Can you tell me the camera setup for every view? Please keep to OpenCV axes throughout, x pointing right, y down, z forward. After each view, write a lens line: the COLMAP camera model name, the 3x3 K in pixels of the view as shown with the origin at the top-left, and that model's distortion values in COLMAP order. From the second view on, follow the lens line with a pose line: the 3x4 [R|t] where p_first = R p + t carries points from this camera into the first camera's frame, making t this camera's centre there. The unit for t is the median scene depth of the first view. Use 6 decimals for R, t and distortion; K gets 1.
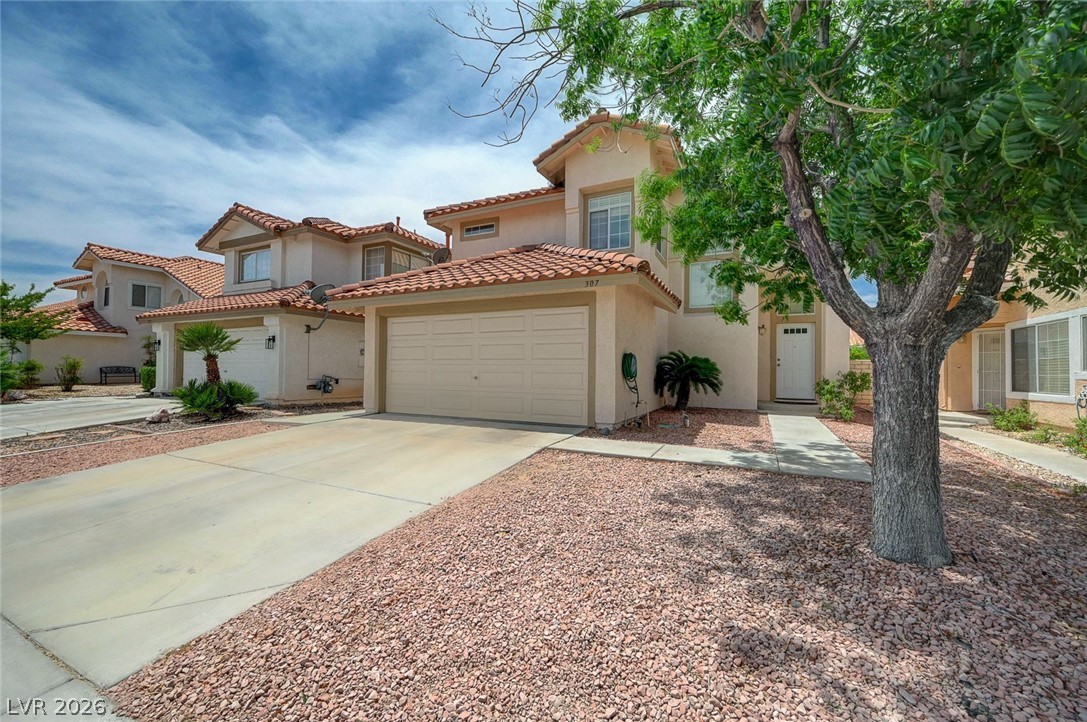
lens RADIAL K [[434.6, 0, 543.5], [0, 434.6, 361.0], [0, 0, 1]] dist [0.002953, 0.000219]
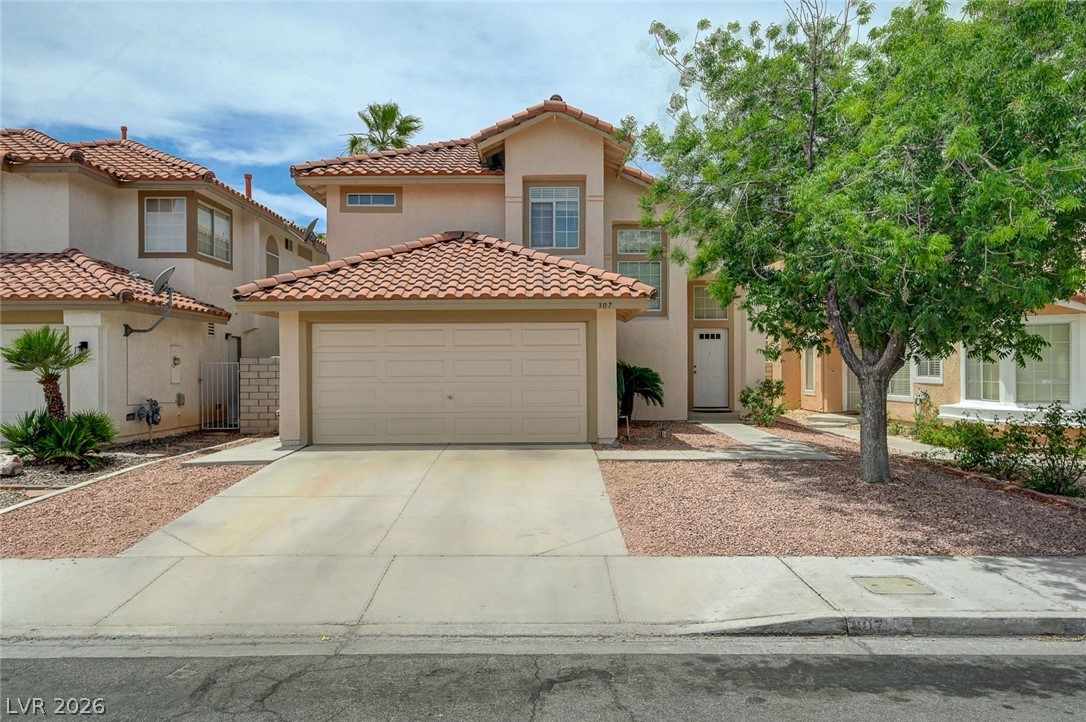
lens RADIAL K [[777.5, 0, 543.0], [0, 777.5, 361.0], [0, 0, 1]] dist [0.006270, 0.002791]
pose [[0.894832, -0.011610, 0.446252, -0.594348], [0.004393, 0.999842, 0.017204, -0.052706], [-0.446381, -0.013434, 0.894742, -0.426890]]
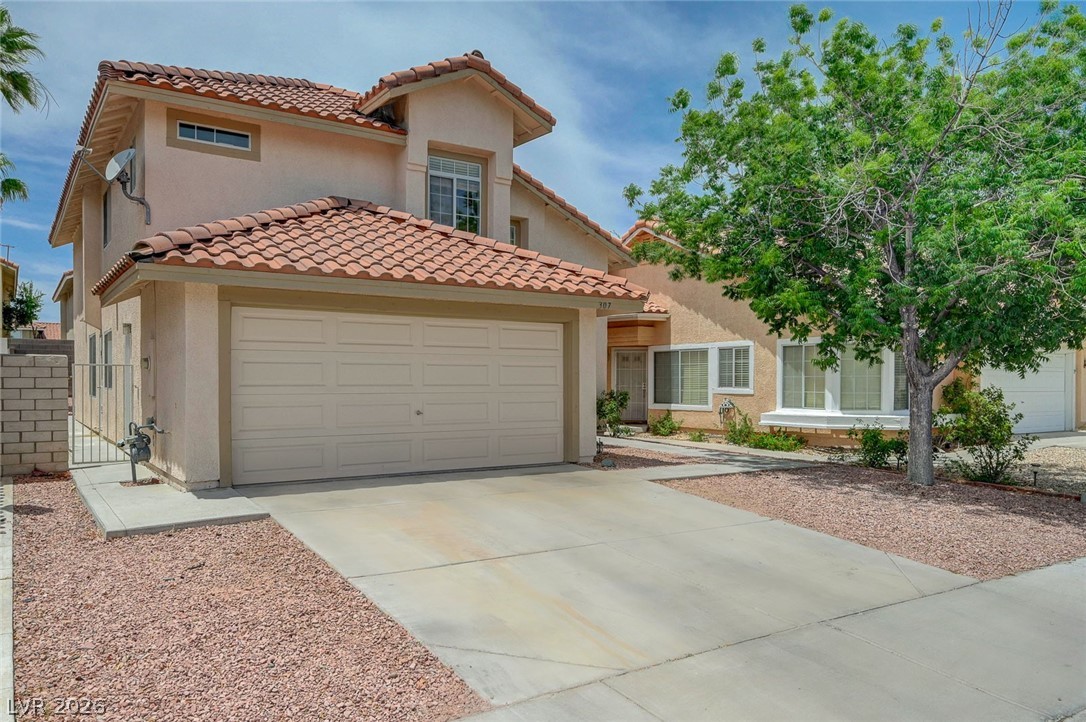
lens RADIAL K [[783.6, 0, 543.1], [0, 783.6, 395.9], [0, 0, 1]] dist [0.007970, -0.000616]
pose [[0.498376, -0.027938, 0.866510, -0.967968], [-0.018135, 0.998926, 0.042638, -0.037628], [-0.866771, -0.036964, 0.497335, 0.188552]]
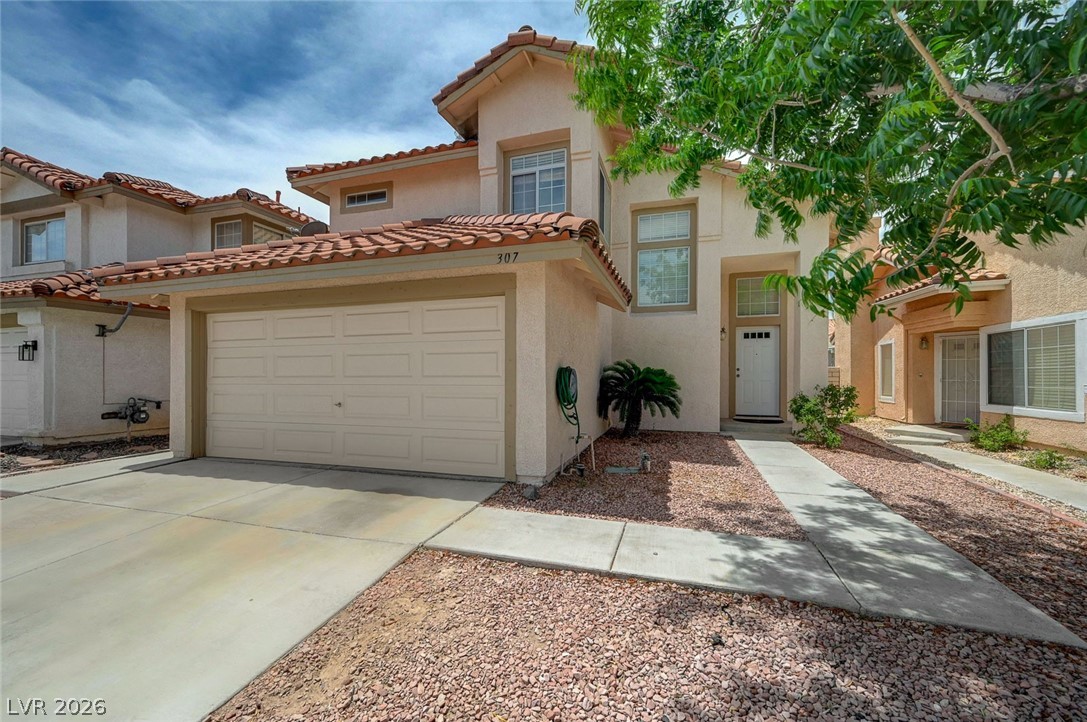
lens RADIAL K [[434.2, 0, 543.1], [0, 434.2, 374.1], [0, 0, 1]] dist [0.009279, 0.000208]
pose [[0.988764, -0.010871, 0.149087, 0.045988], [0.007958, 0.999766, 0.020120, -0.016270], [-0.149270, -0.018708, 0.988619, 0.255959]]
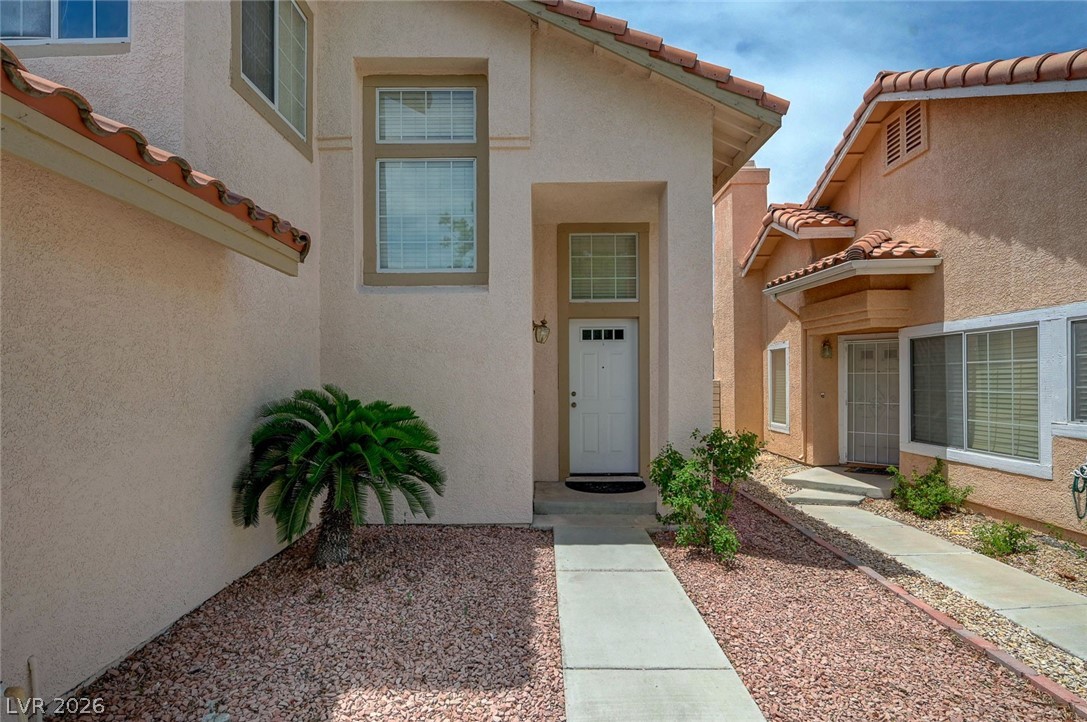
lens RADIAL K [[570.0, 0, 543.2], [0, 570.0, 383.0], [0, 0, 1]] dist [-0.002755, -0.000420]
pose [[0.896387, -0.022660, 0.442692, 0.269879], [0.008978, 0.999416, 0.032977, -0.042053], [-0.443181, -0.025586, 0.896067, 0.524095]]
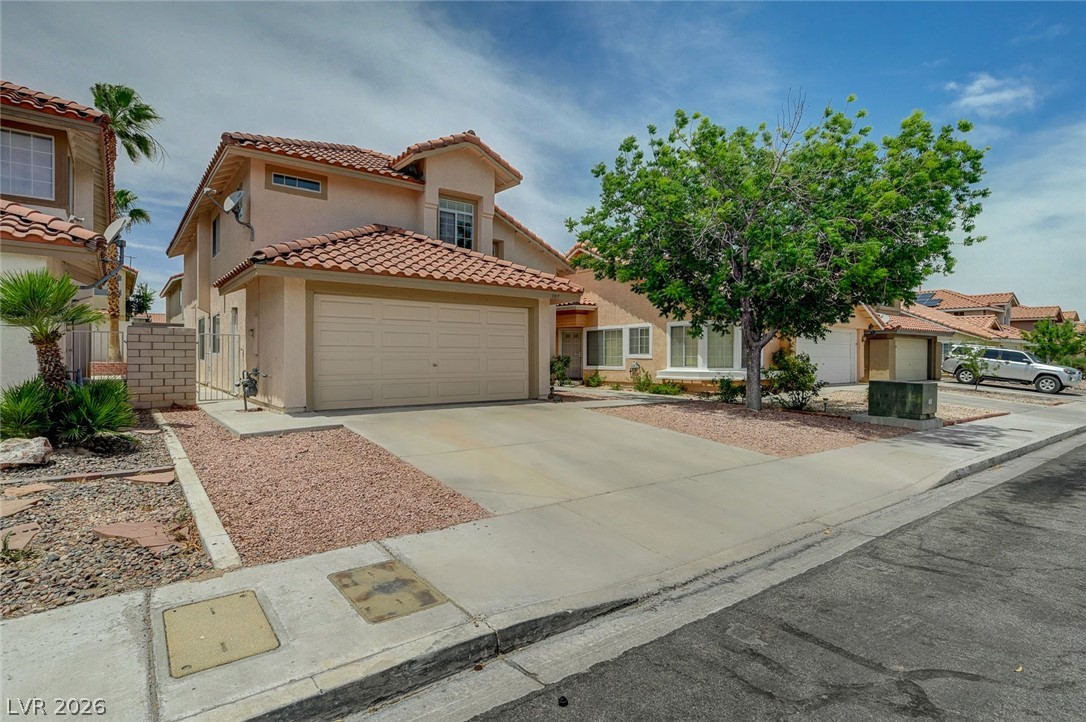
lens RADIAL K [[550.2, 0, 543.0], [0, 550.2, 361.0], [0, 0, 1]] dist [0.002095, 0.000795]
pose [[0.444457, -0.017915, 0.895621, -1.056845], [-0.019383, 0.999374, 0.029610, -0.013074], [-0.895591, -0.030520, 0.443831, 0.152992]]
